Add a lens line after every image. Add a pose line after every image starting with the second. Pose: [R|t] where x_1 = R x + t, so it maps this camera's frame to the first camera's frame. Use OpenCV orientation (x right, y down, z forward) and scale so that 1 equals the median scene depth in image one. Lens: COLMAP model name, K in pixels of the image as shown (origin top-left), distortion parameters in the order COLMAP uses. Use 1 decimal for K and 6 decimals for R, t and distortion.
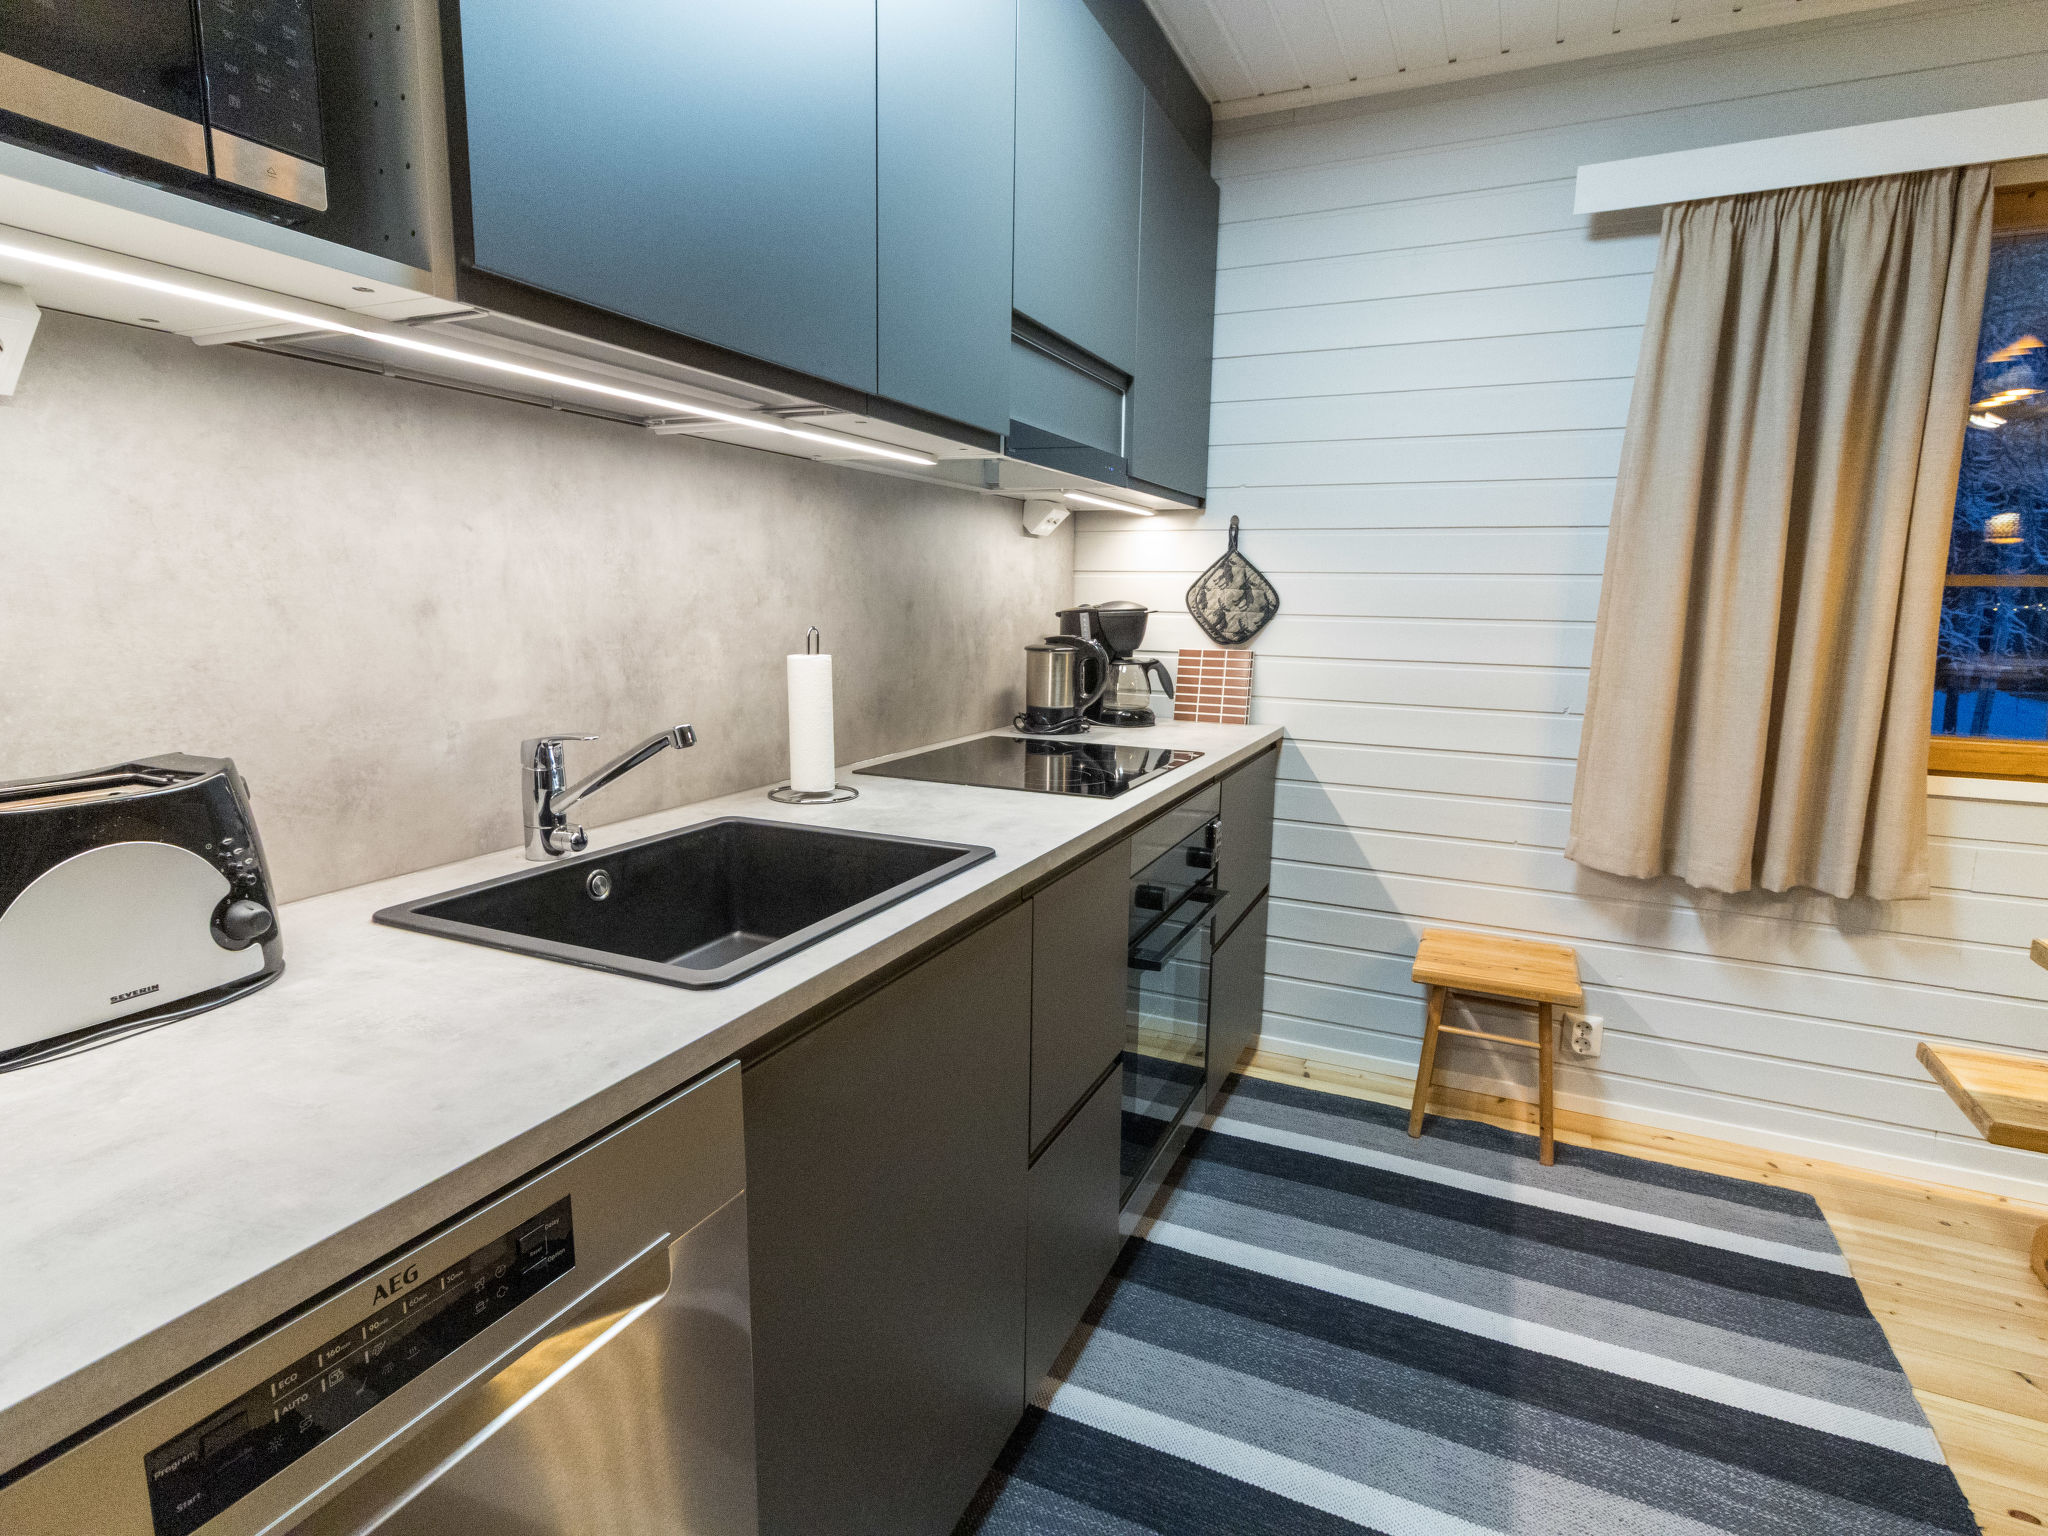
lens RADIAL K [[1049.0, 0, 1024.0], [0, 1049.0, 768.0], [0, 0, 1]] dist [0.000700, -0.000128]
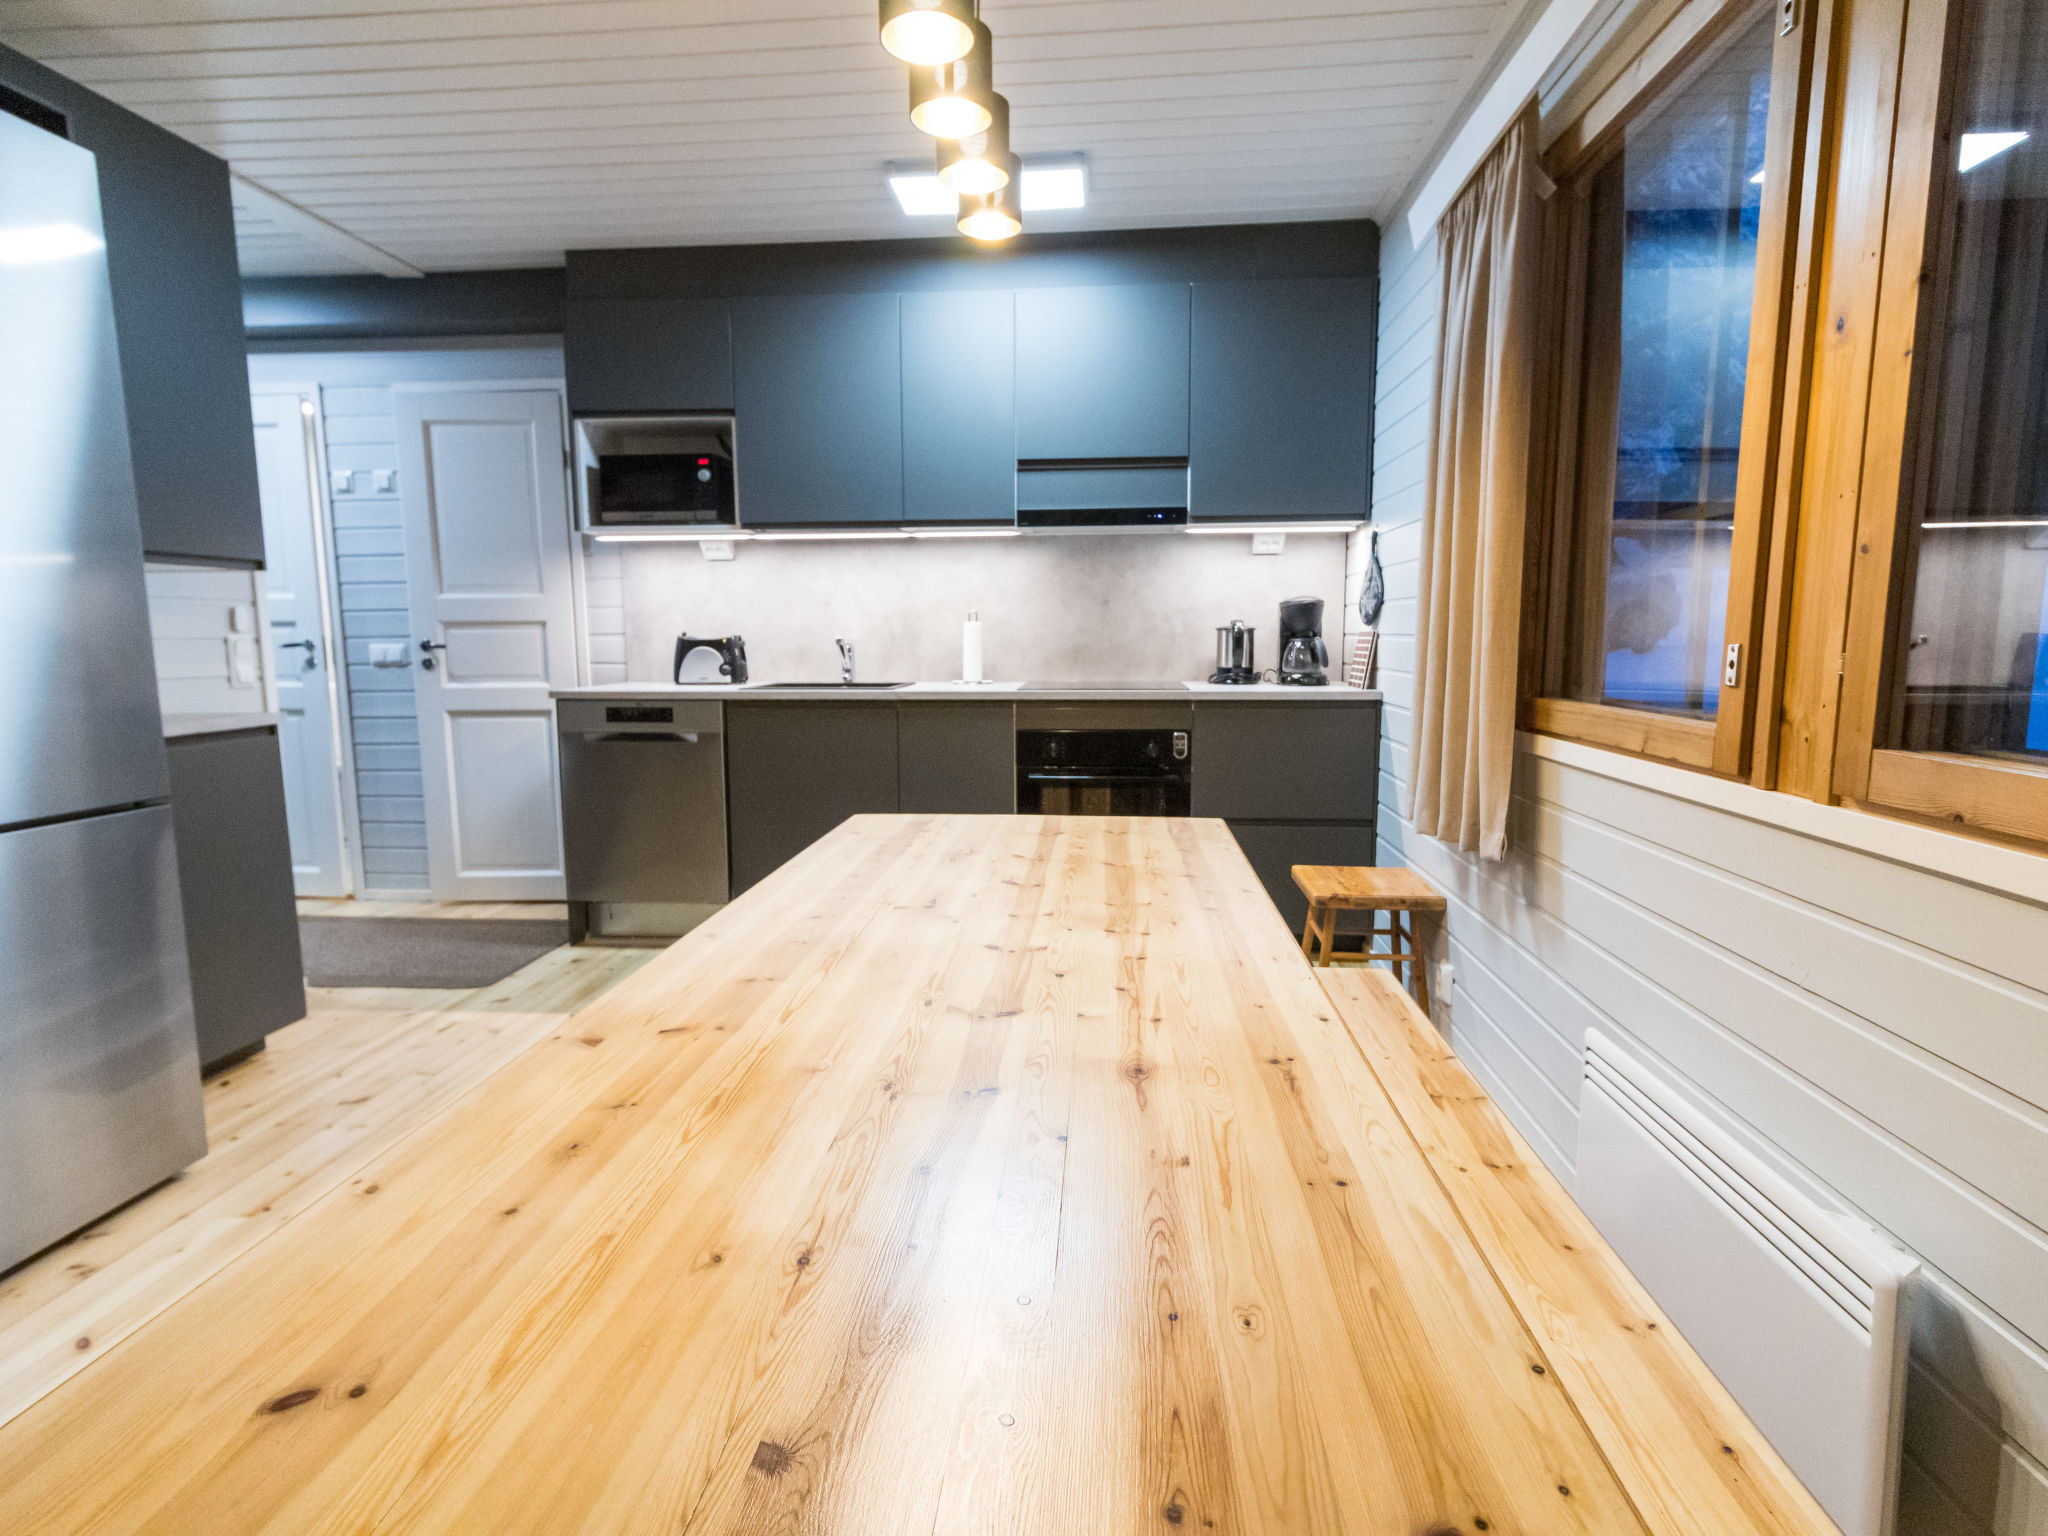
lens RADIAL K [[1097.8, 0, 1024.0], [0, 1097.8, 768.0], [0, 0, 1]] dist [0.000537, 0.000227]
pose [[0.347977, 0.096363, -0.932538, 2.113254], [-0.142761, 0.988550, 0.048880, 0.074171], [0.926570, 0.116121, 0.357749, 0.280594]]
